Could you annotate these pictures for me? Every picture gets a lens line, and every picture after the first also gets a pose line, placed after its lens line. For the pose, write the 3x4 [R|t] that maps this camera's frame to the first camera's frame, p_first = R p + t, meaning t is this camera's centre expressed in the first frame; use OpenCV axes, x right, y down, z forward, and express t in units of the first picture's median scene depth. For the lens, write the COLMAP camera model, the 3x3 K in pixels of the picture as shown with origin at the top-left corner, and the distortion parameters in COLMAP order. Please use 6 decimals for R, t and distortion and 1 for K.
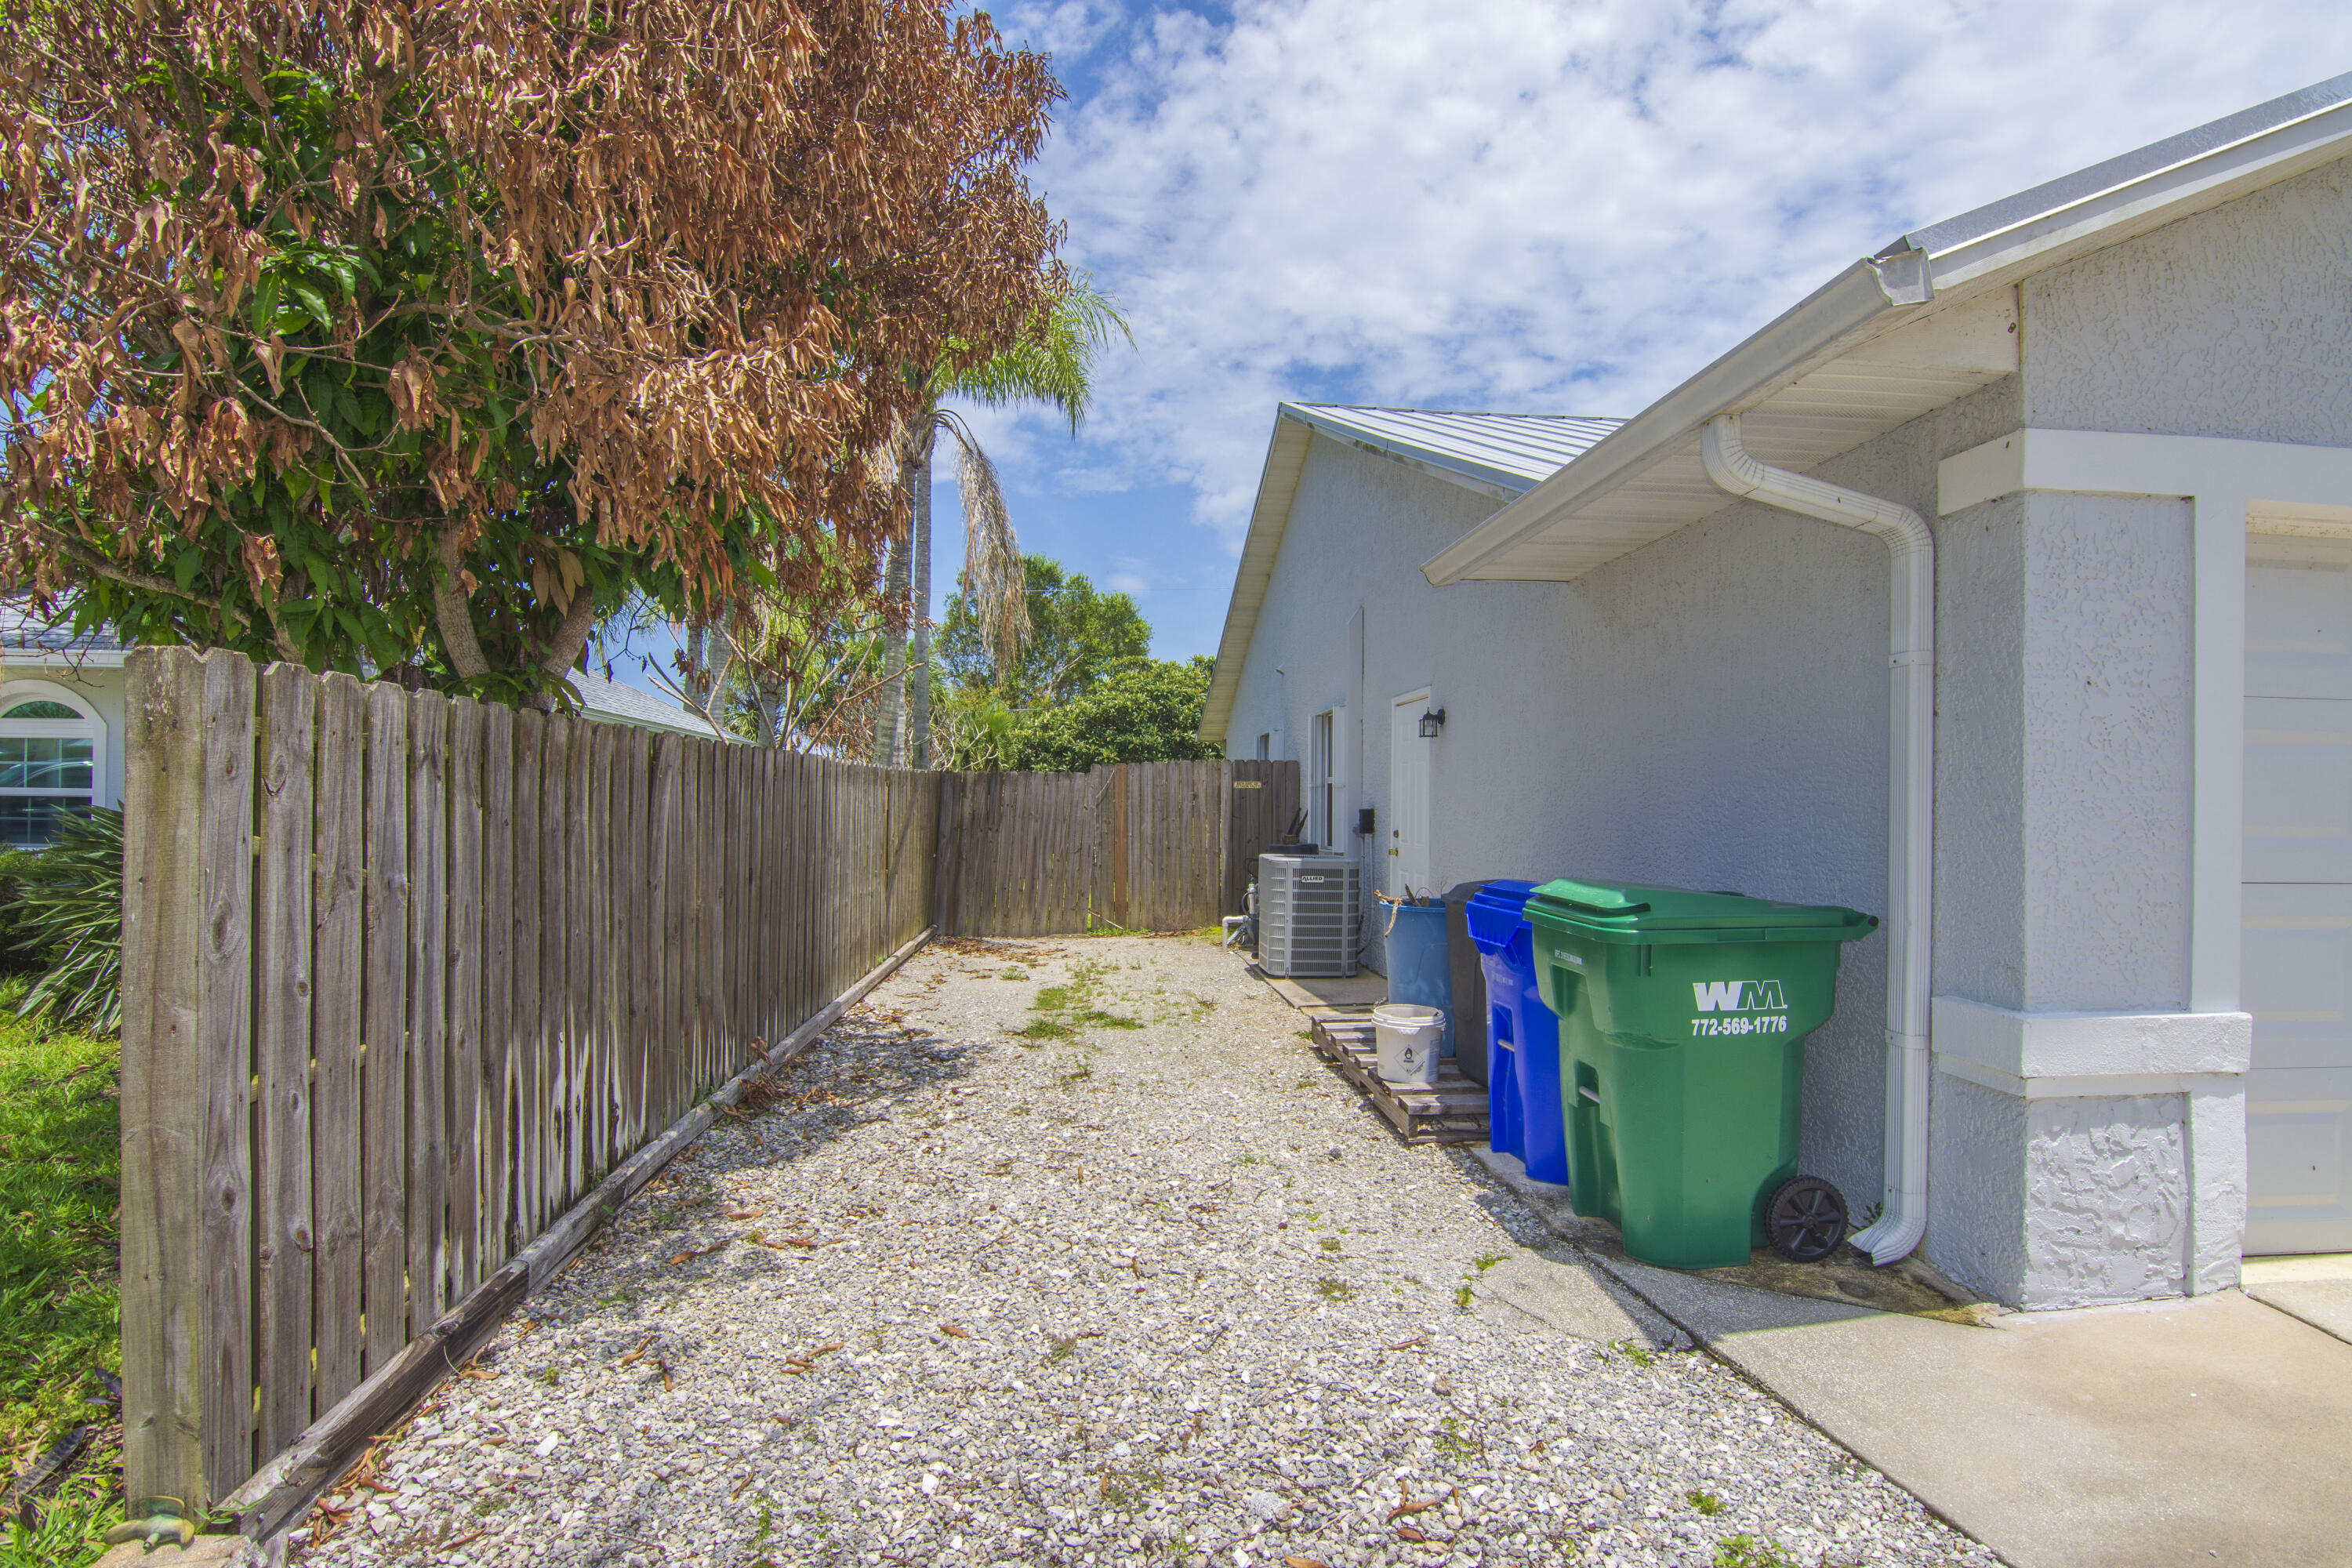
lens RADIAL K [[1141.7, 0, 1160.2], [0, 1141.7, 797.6], [0, 0, 1]] dist [-0.004584, -0.012940]
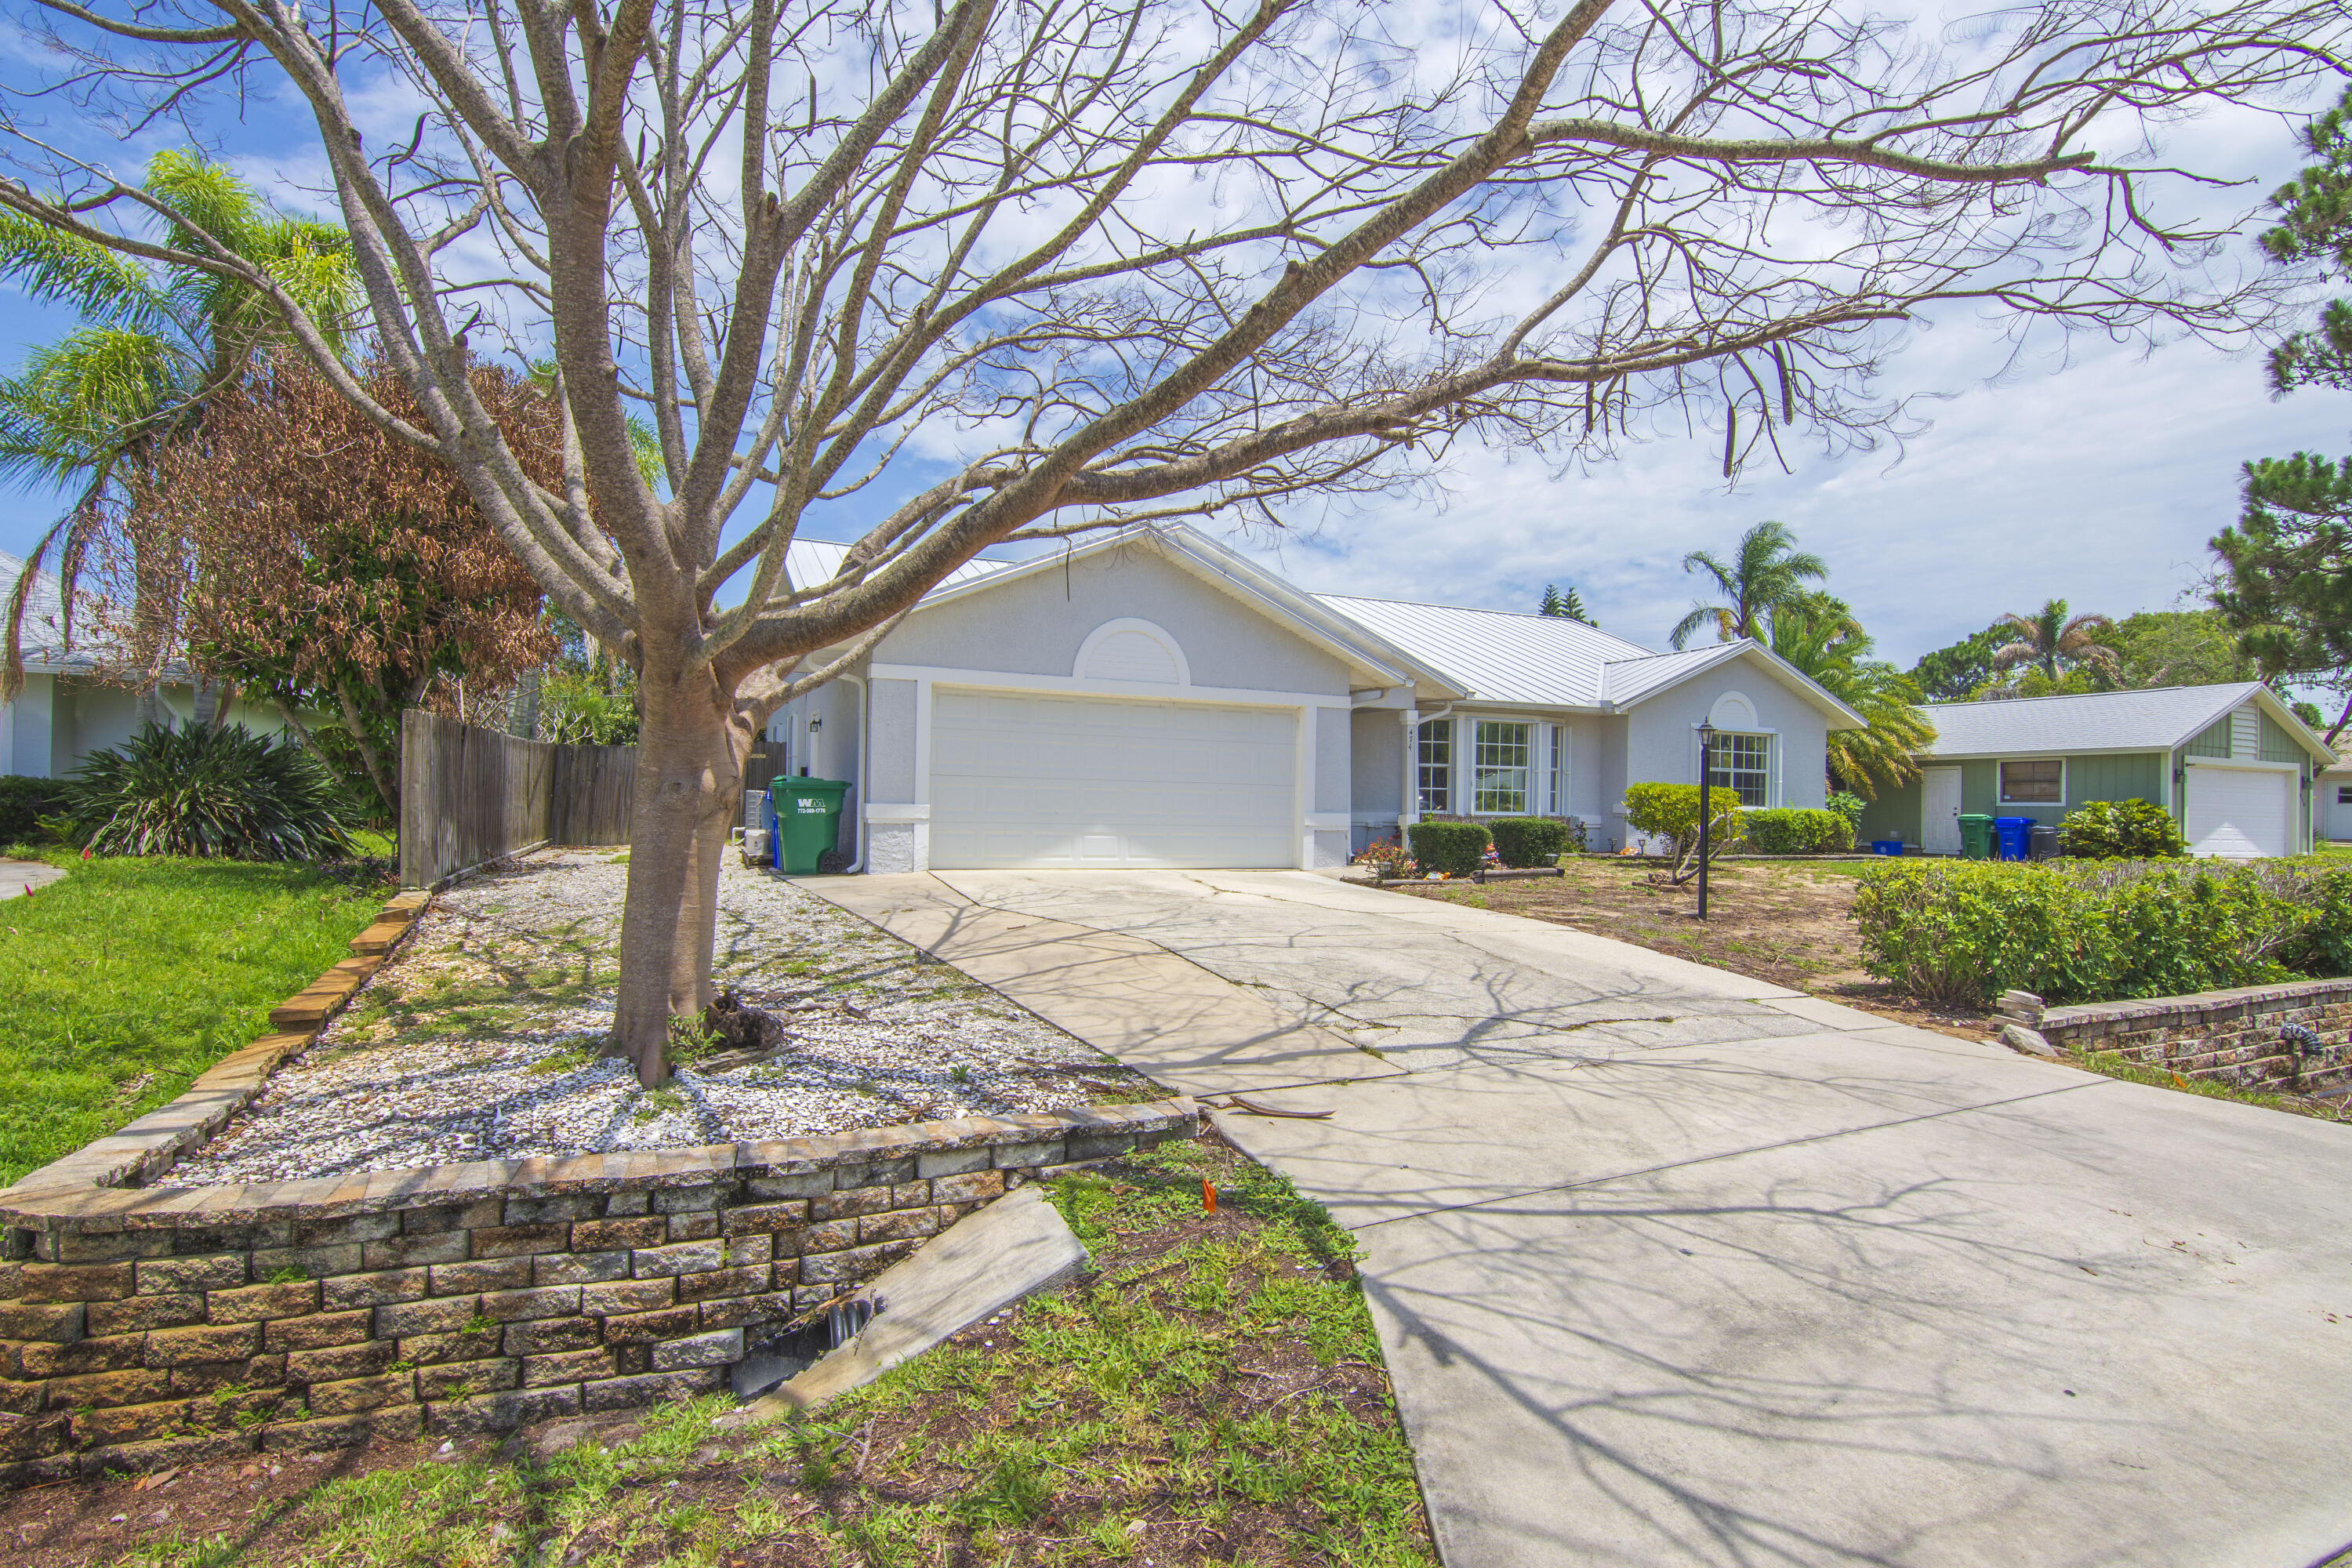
lens RADIAL K [[1141.7, 0, 1160.2], [0, 1141.7, 797.6], [0, 0, 1]] dist [-0.004584, -0.012940]
pose [[0.947766, 0.009323, 0.318830, 0.383967], [-0.012518, 0.999890, 0.007973, 0.102242], [-0.318720, -0.011547, 0.947778, -2.959186]]
